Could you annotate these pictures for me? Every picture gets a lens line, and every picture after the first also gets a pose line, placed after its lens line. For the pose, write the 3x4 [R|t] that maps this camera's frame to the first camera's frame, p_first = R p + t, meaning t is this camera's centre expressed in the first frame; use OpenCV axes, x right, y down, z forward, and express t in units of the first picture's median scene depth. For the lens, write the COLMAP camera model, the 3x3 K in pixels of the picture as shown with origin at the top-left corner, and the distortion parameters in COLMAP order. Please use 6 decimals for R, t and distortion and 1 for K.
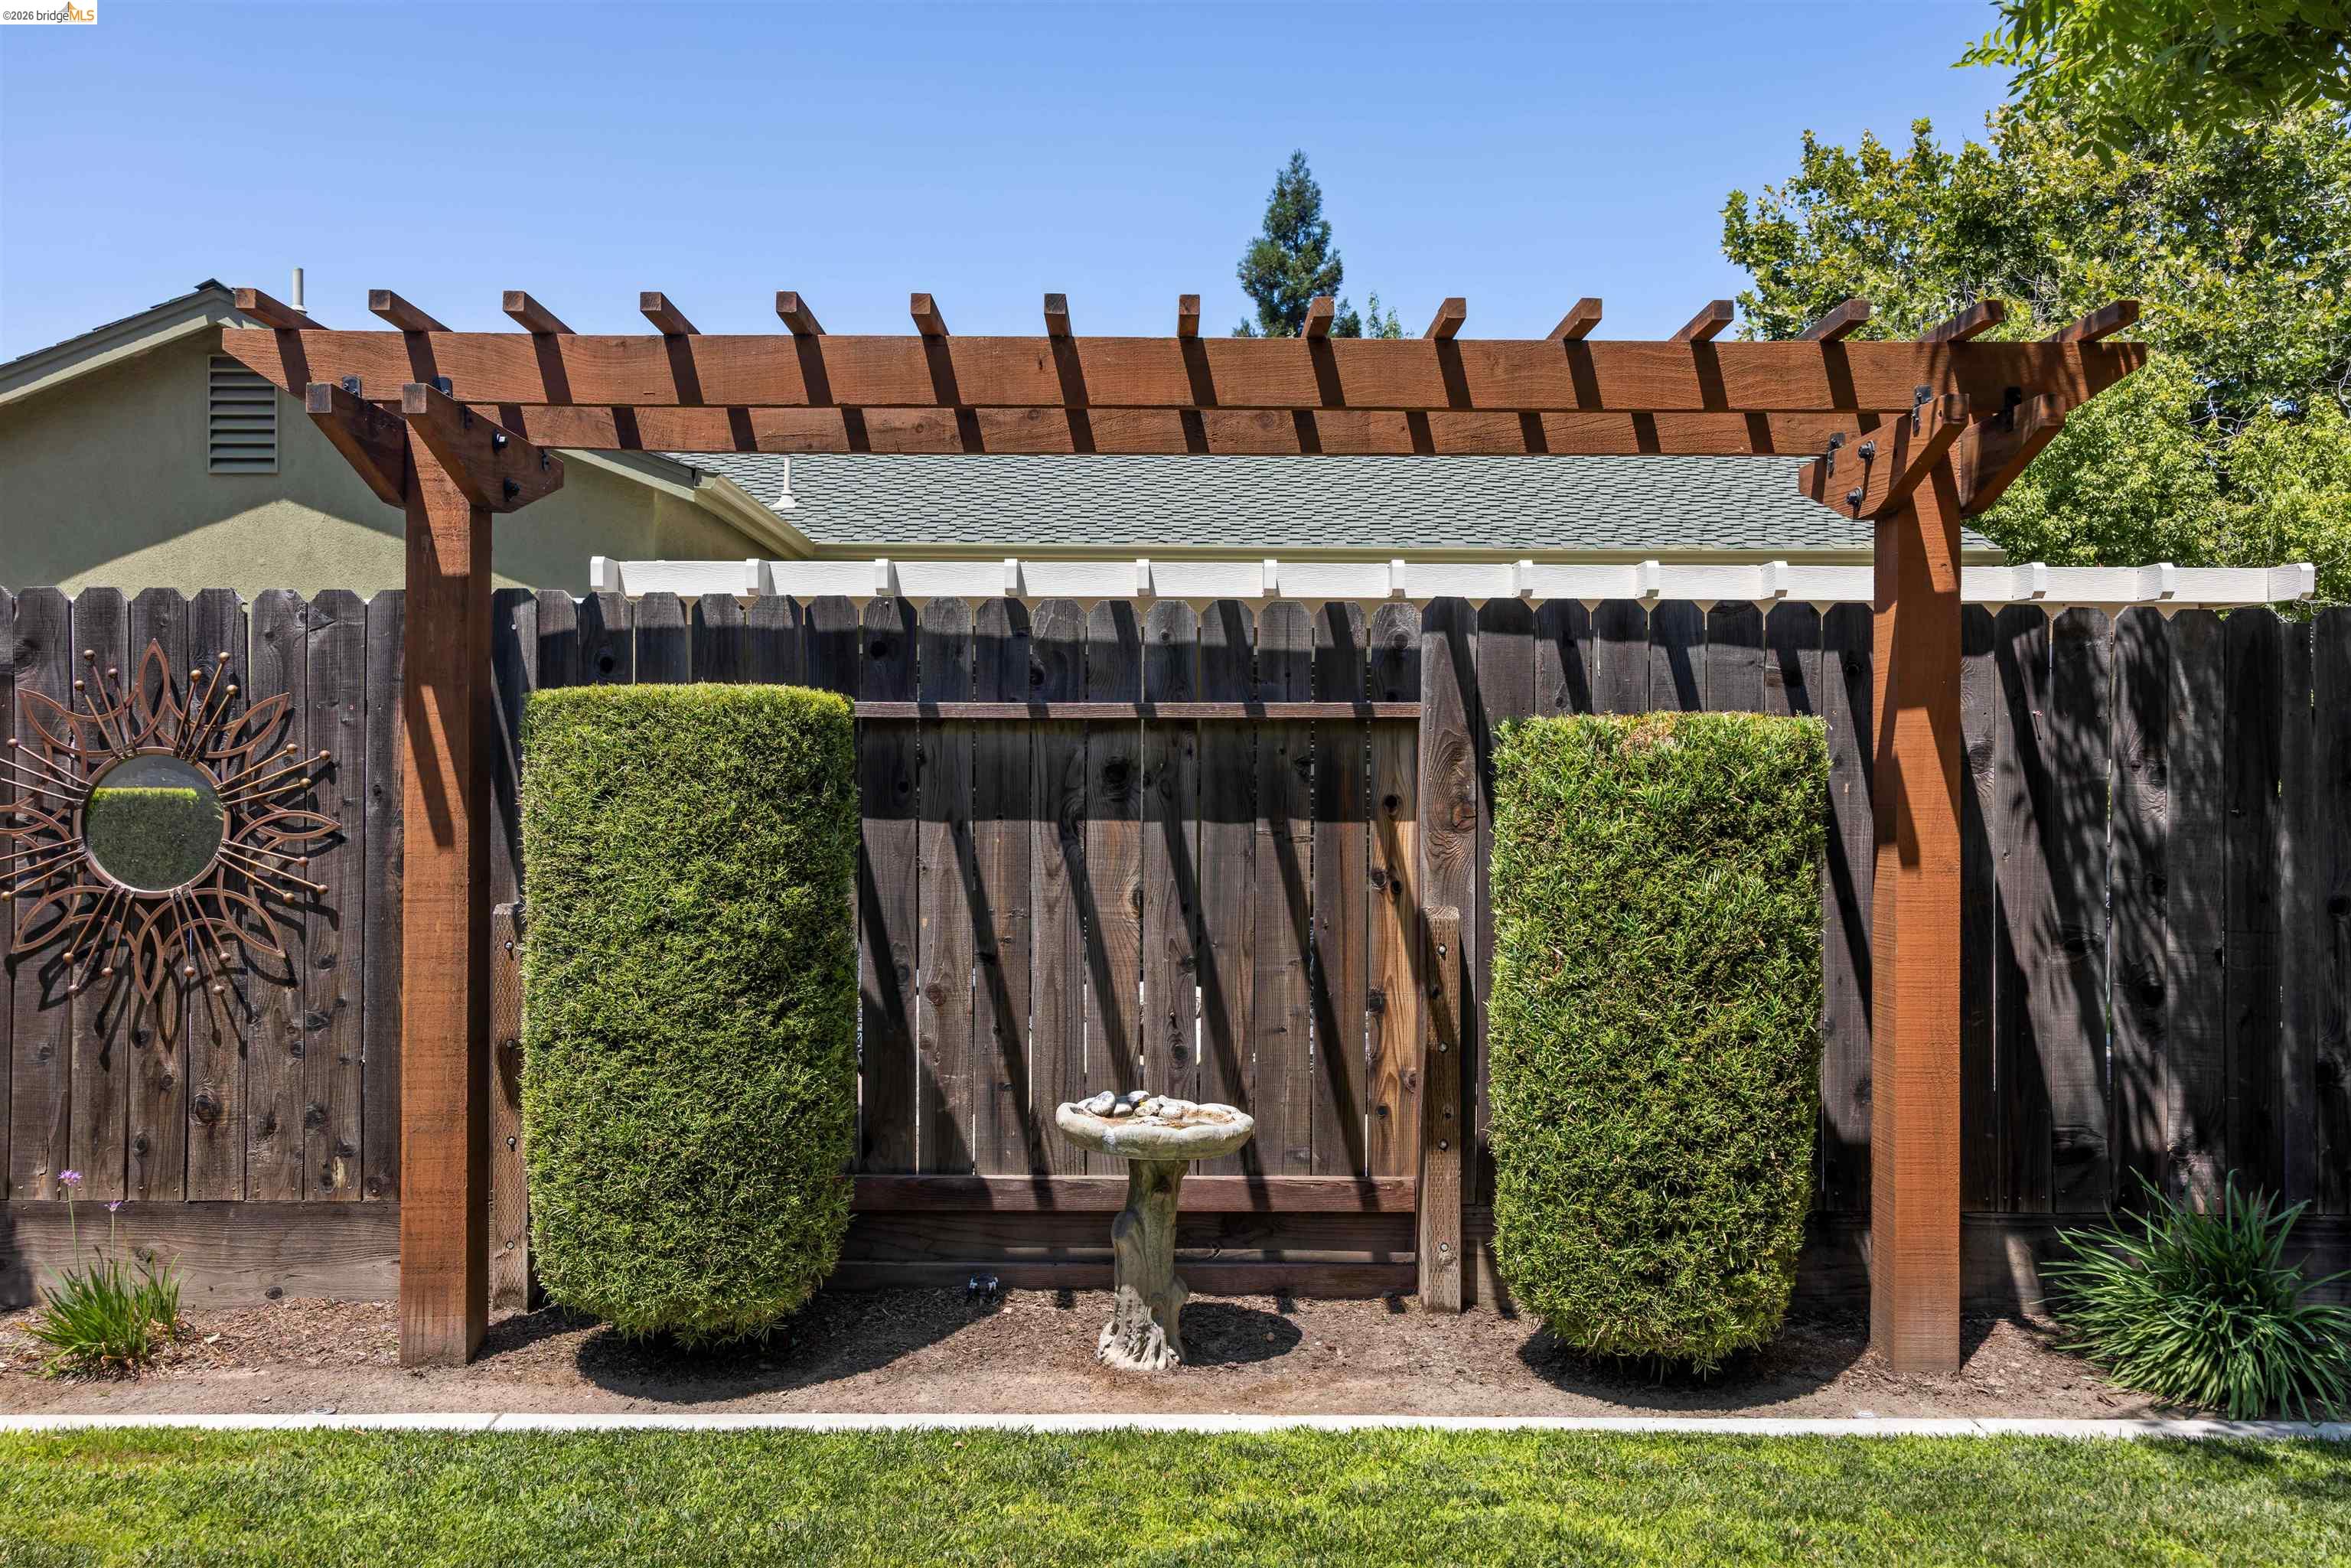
lens RADIAL K [[1780.6, 0, 1175.5], [0, 1780.6, 784.0], [0, 0, 1]] dist [-0.004771, -0.001597]
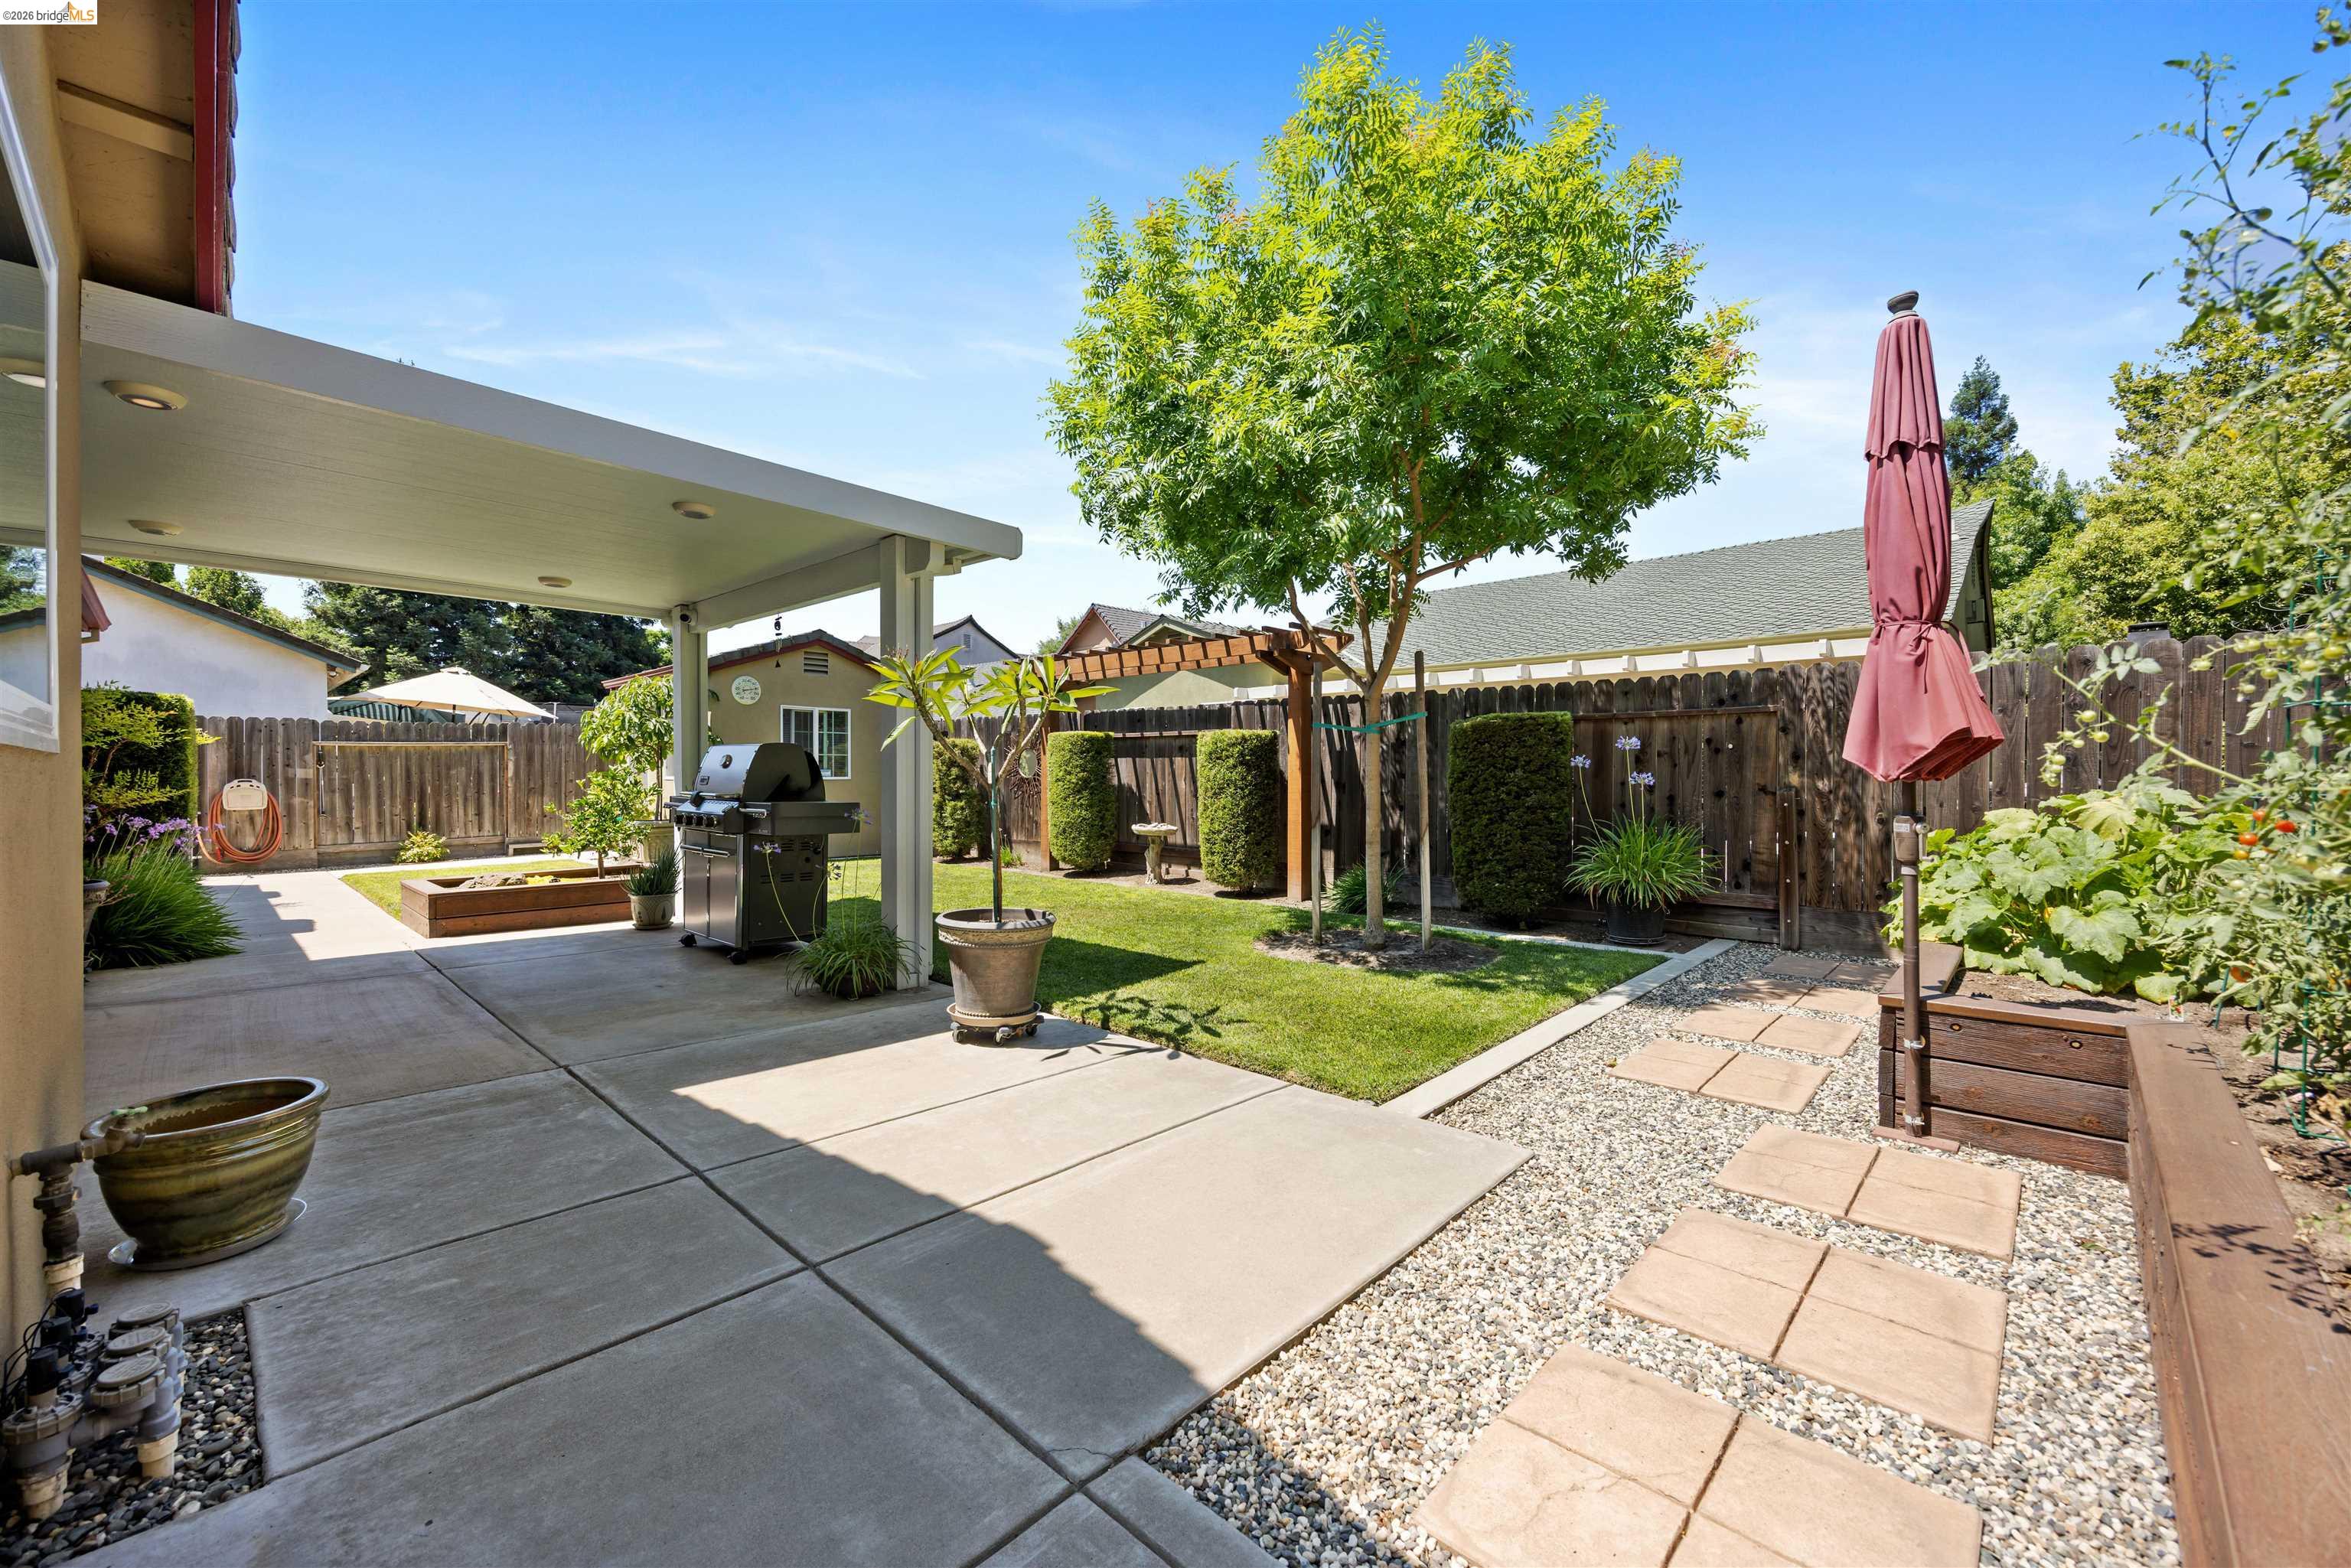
lens RADIAL K [[901.0, 0, 1166.0], [0, 901.0, 782.2], [0, 0, 1]] dist [-0.000193, 0.000064]
pose [[0.718253, 0.003023, -0.695775, 1.409120], [0.001827, 0.999979, 0.006231, 0.060310], [0.695780, -0.005747, 0.718232, -0.511835]]
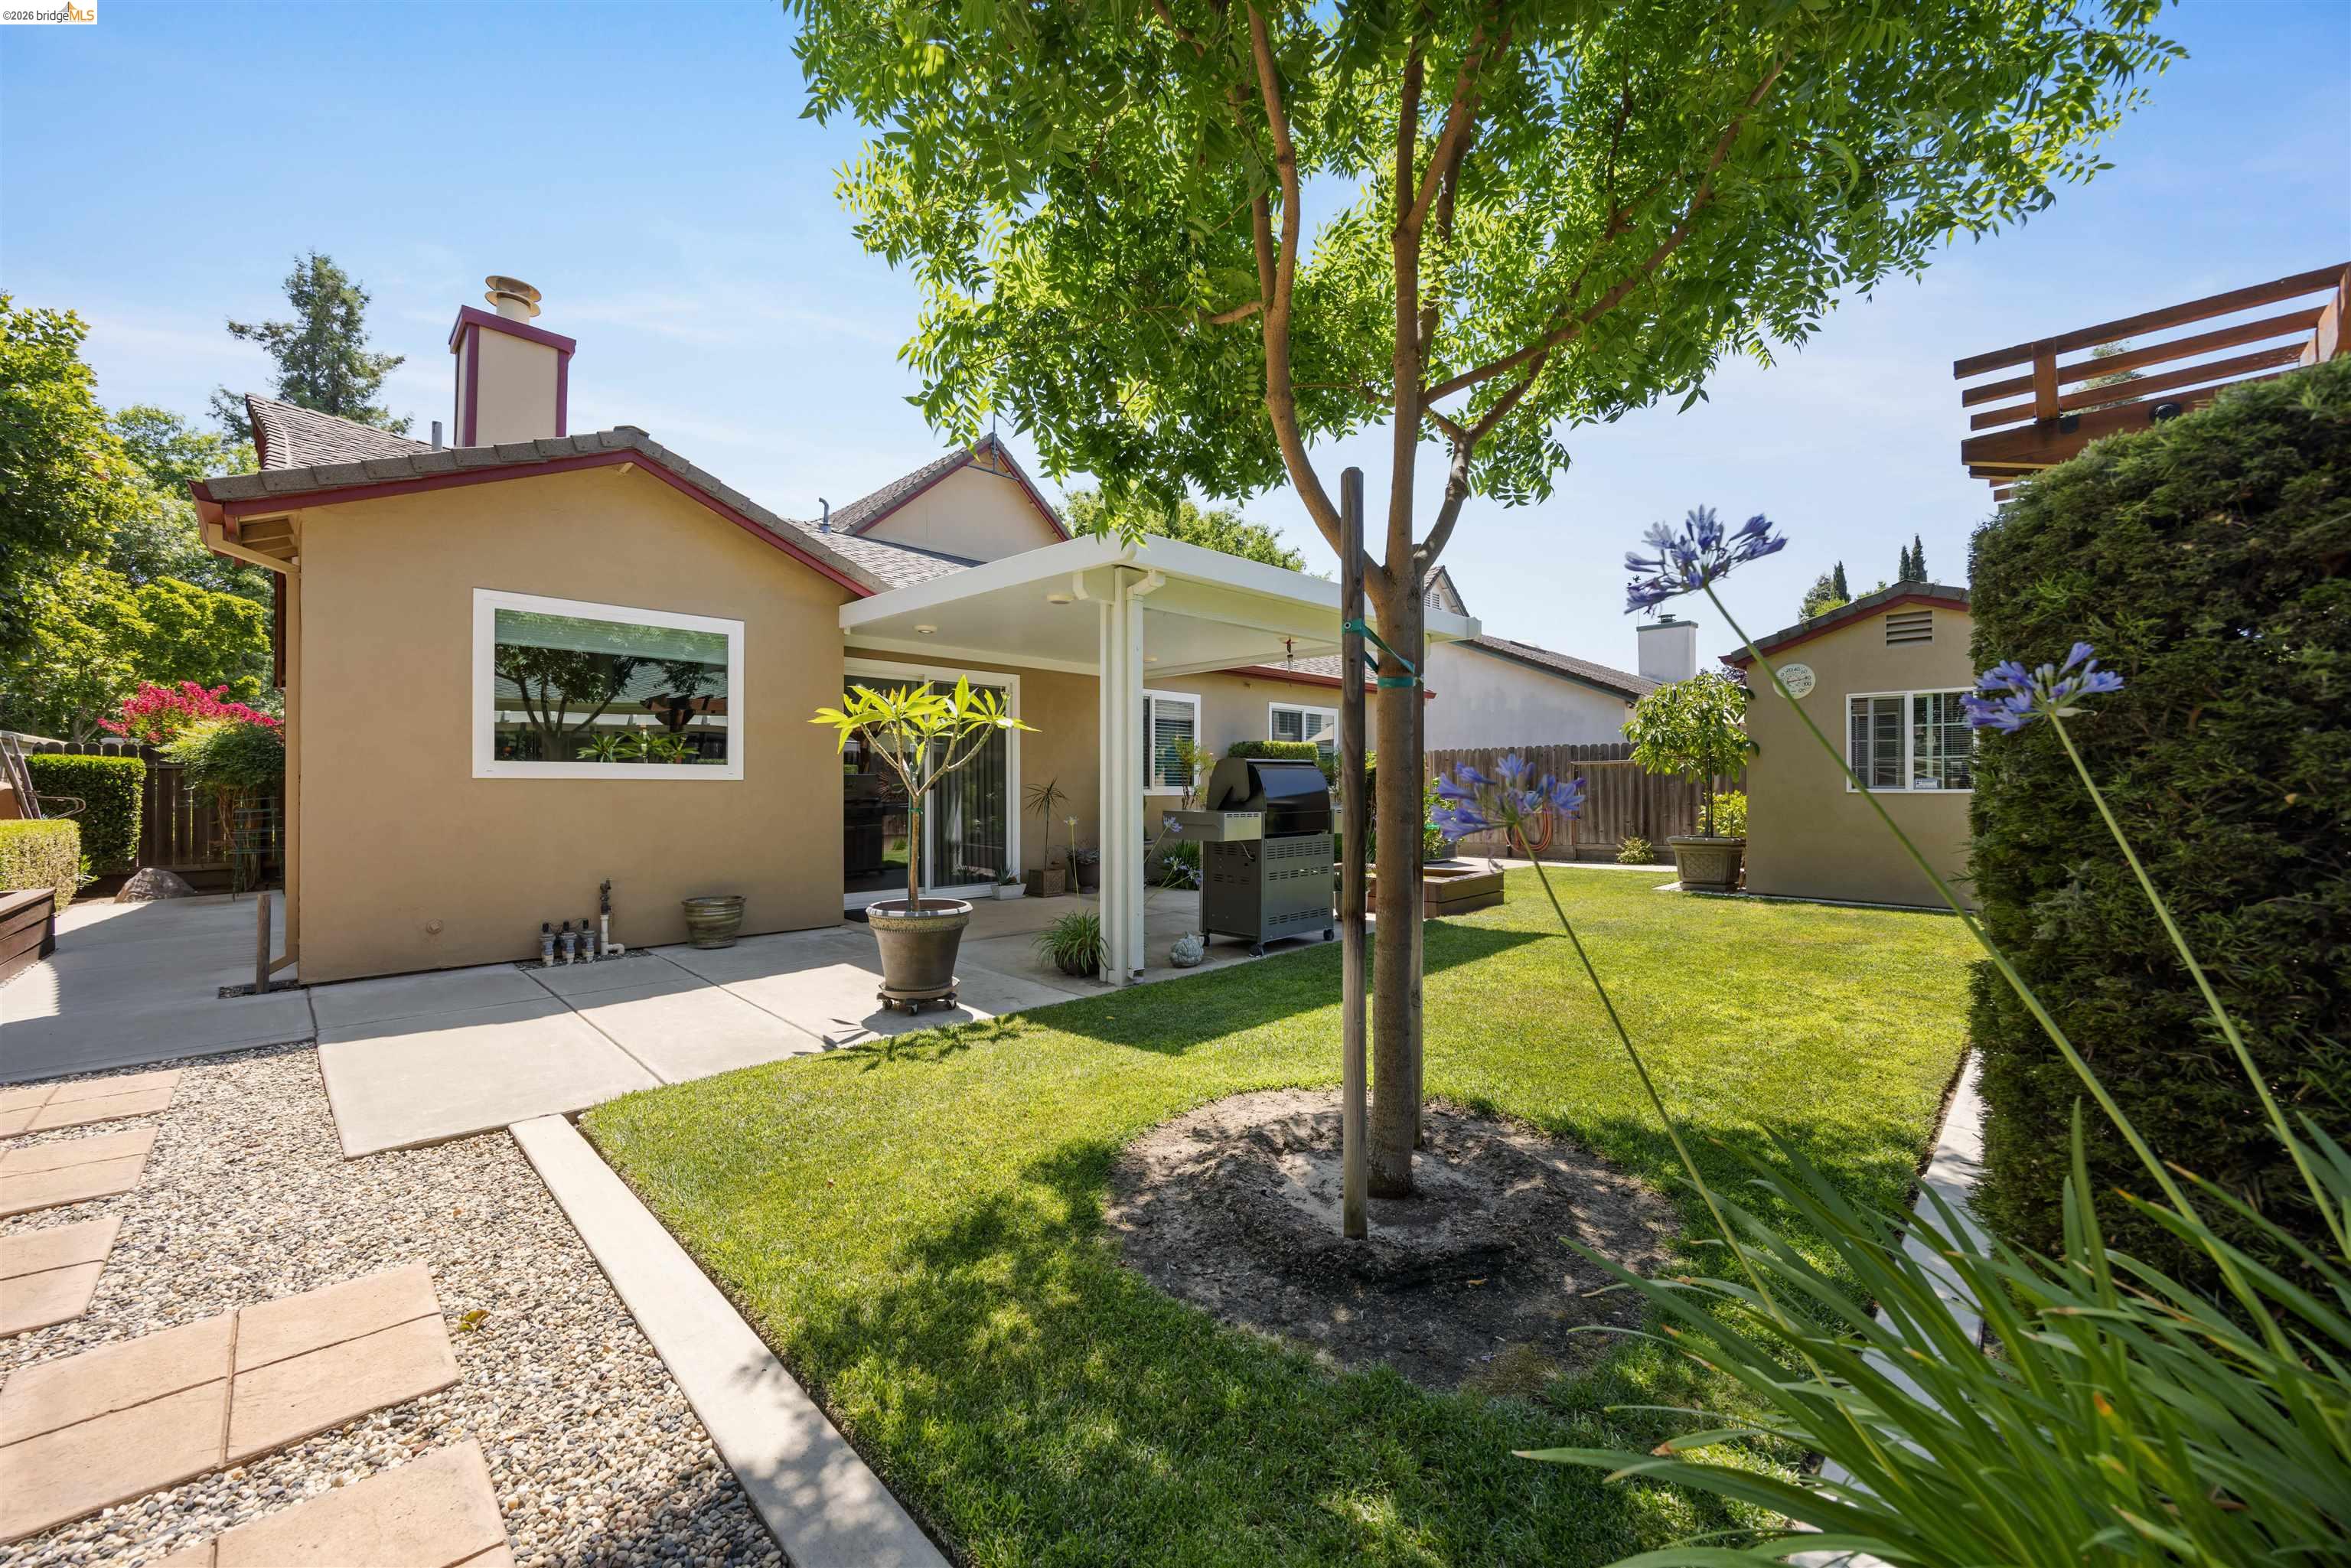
lens RADIAL K [[910.2, 0, 1189.9], [0, 910.2, 787.4], [0, 0, 1]] dist [0.000808, 0.000079]
pose [[-0.717555, -0.000207, -0.696502, 1.203597], [0.001895, 0.999996, -0.002249, 0.055658], [0.696500, -0.002934, -0.717551, 0.920679]]
